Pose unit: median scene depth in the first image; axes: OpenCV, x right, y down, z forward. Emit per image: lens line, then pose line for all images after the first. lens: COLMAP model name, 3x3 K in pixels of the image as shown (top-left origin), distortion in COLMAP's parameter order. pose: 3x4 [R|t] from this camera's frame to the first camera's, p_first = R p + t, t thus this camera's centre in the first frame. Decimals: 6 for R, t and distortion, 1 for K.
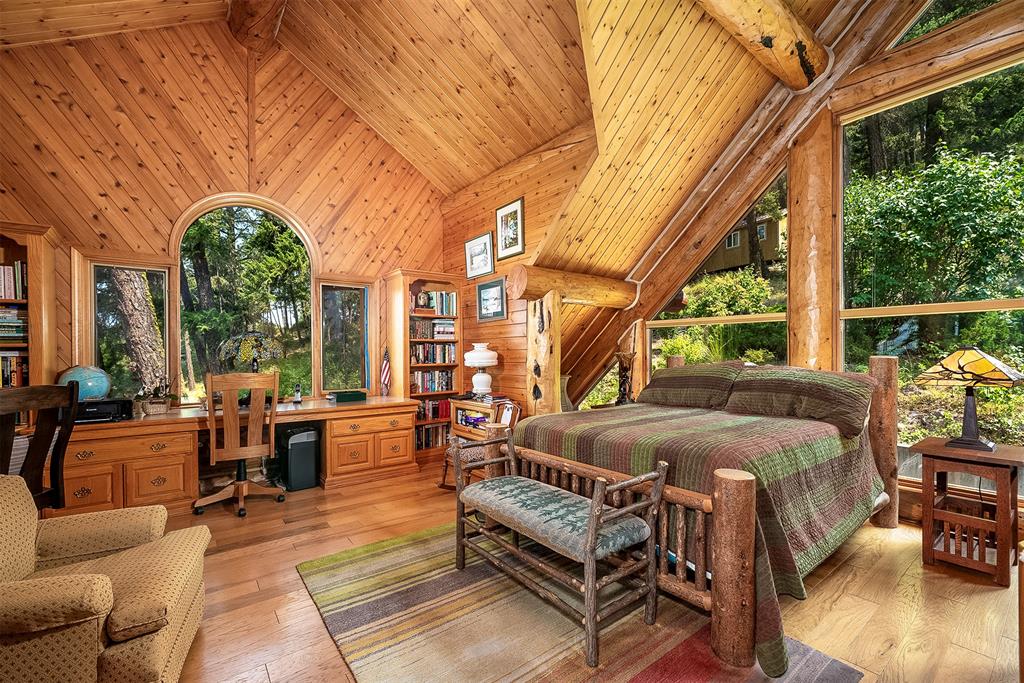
lens RADIAL K [[431.7, 0, 496.2], [0, 431.7, 355.2], [0, 0, 1]] dist [0.001101, 0.000077]
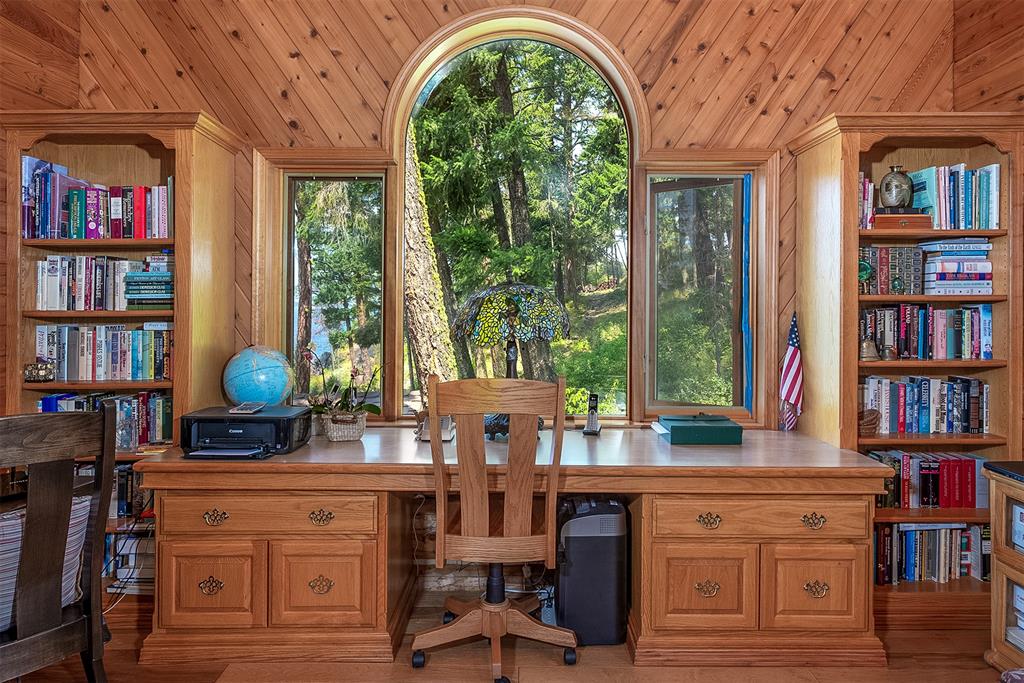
lens RADIAL K [[677.9, 0, 510.4], [0, 677.9, 313.4], [0, 0, 1]] dist [0.000896, 0.000990]
pose [[0.802829, 0.015858, -0.595998, -0.087085], [-0.011175, 0.999871, 0.011551, -0.024150], [0.596104, -0.002613, 0.802903, 0.321723]]
